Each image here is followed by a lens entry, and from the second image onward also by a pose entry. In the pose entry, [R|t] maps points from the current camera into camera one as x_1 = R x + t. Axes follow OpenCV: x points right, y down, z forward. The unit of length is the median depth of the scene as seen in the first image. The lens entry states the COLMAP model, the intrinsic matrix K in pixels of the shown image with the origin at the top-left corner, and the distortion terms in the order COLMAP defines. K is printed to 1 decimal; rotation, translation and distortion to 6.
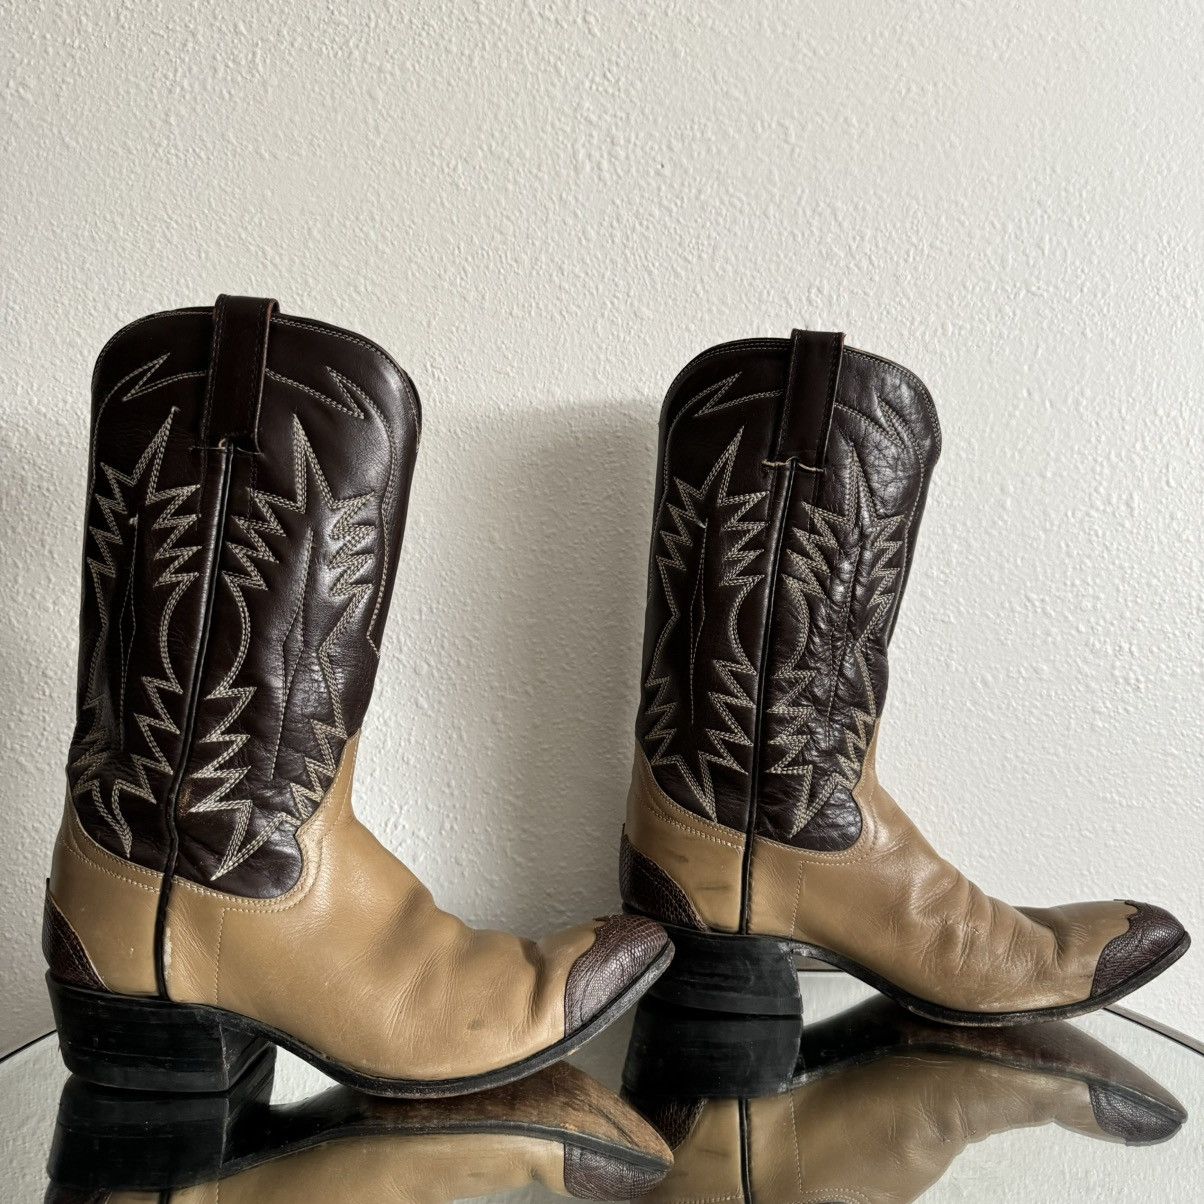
lens RADIAL K [[1143.9, 0, 612.1], [0, 1143.9, 600.5], [0, 0, 1]] dist [0.138322, -0.352959]
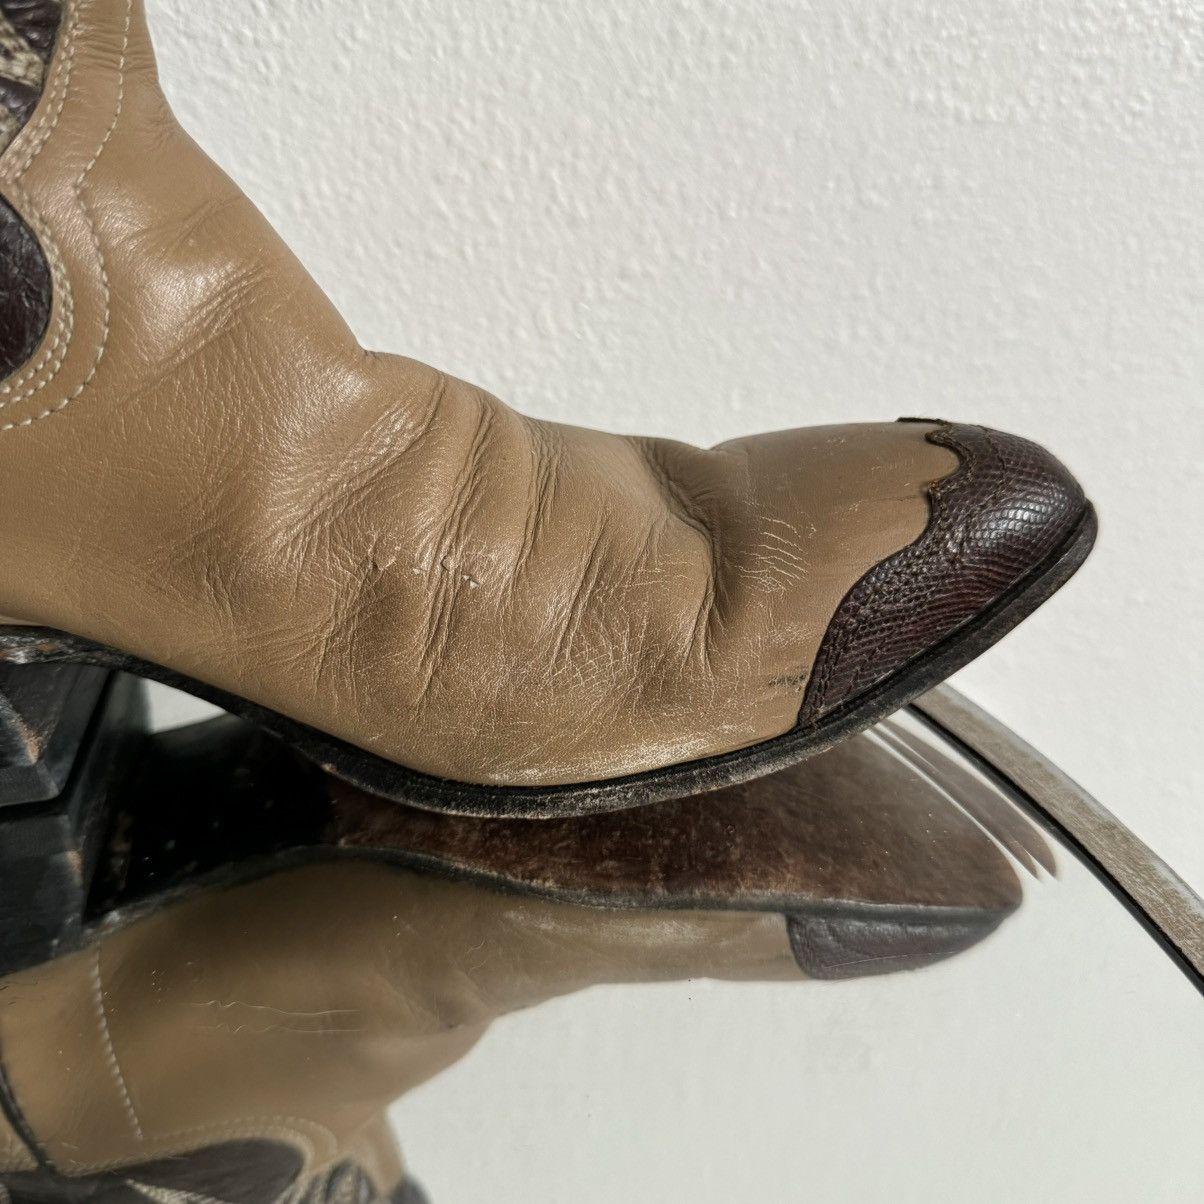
lens RADIAL K [[1214.2, 0, 599.4], [0, 1214.2, 644.4], [0, 0, 1]] dist [0.122541, -0.334116]
pose [[0.989279, -0.116427, 0.088154, 0.316782], [0.051710, 0.843808, 0.534147, 0.118731], [-0.136574, -0.523863, 0.840783, 0.694297]]
